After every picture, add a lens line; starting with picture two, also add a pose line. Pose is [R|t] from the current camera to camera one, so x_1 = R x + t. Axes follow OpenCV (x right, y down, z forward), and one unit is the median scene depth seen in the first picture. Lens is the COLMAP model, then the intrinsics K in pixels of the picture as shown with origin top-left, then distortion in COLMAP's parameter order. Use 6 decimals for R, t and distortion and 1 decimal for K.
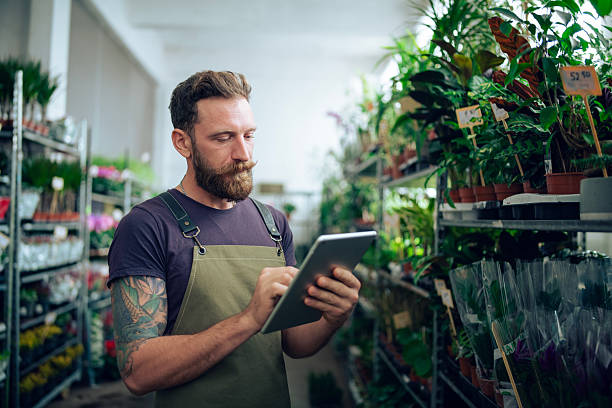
lens RADIAL K [[610.4, 0, 306.0], [0, 610.4, 204.0], [0, 0, 1]] dist [-0.031483, -0.019670]
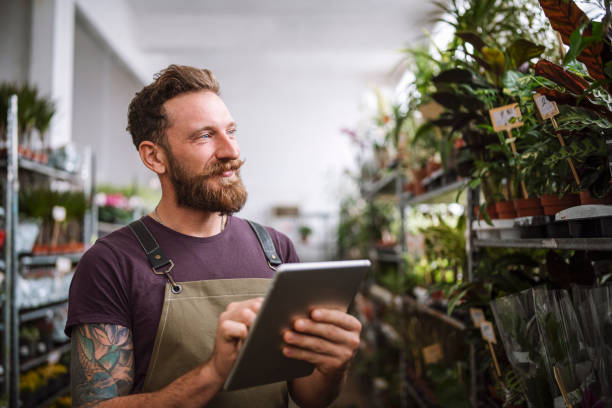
lens RADIAL K [[610.4, 0, 306.0], [0, 610.4, 204.0], [0, 0, 1]] dist [-0.031483, -0.019670]
pose [[0.998944, -0.036160, -0.028348, 0.004632], [0.035118, 0.998719, -0.036430, -0.000966], [0.029629, 0.035396, 0.998934, 0.074846]]
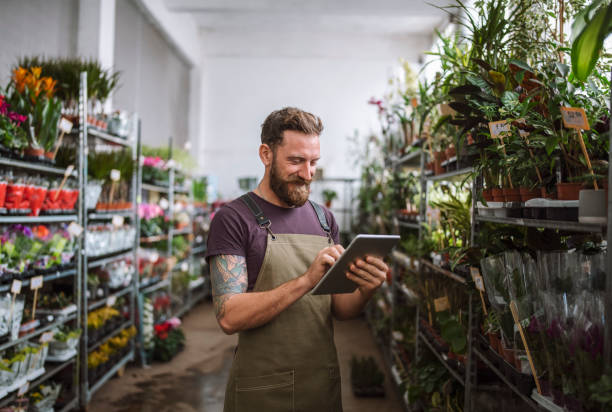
lens RADIAL K [[663.7, 0, 284.9], [0, 663.7, 218.0], [0, 0, 1]] dist [-0.027272, -0.028774]
pose [[0.996365, 0.004368, -0.085069, -0.017596], [-0.000332, 0.998876, 0.047408, -0.016442], [0.085181, -0.047207, 0.995247, -0.155783]]
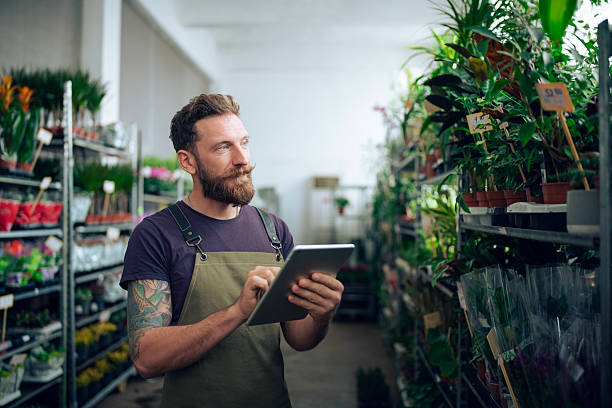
lens RADIAL K [[620.2, 0, 306.0], [0, 620.2, 204.0], [0, 0, 1]] dist [-0.031142, -0.018268]
pose [[0.994408, -0.019014, -0.103879, 0.043723], [0.020600, 0.999687, 0.014212, -0.014643], [0.103576, -0.016272, 0.994488, -0.024187]]
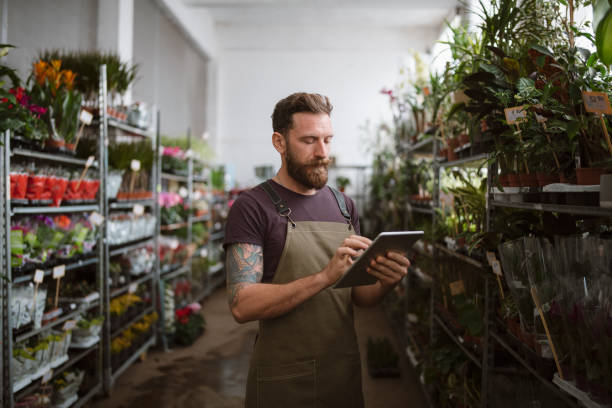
lens RADIAL K [[632.7, 0, 306.0], [0, 632.7, 204.0], [0, 0, 1]] dist [-0.025846, -0.031275]
pose [[0.997238, -0.008087, -0.073829, -0.024852], [0.011607, 0.998810, 0.047372, -0.016947], [0.073358, -0.048098, 0.996145, -0.130369]]
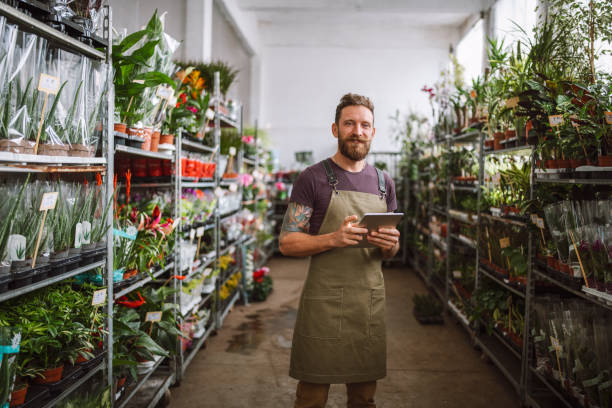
lens RADIAL K [[620.2, 0, 306.0], [0, 620.2, 204.0], [0, 0, 1]] dist [-0.031142, -0.018268]
pose [[0.996300, -0.001217, -0.085932, -0.152542], [0.007452, 0.997357, 0.072279, -0.018099], [0.085617, -0.072652, 0.993676, -0.432768]]
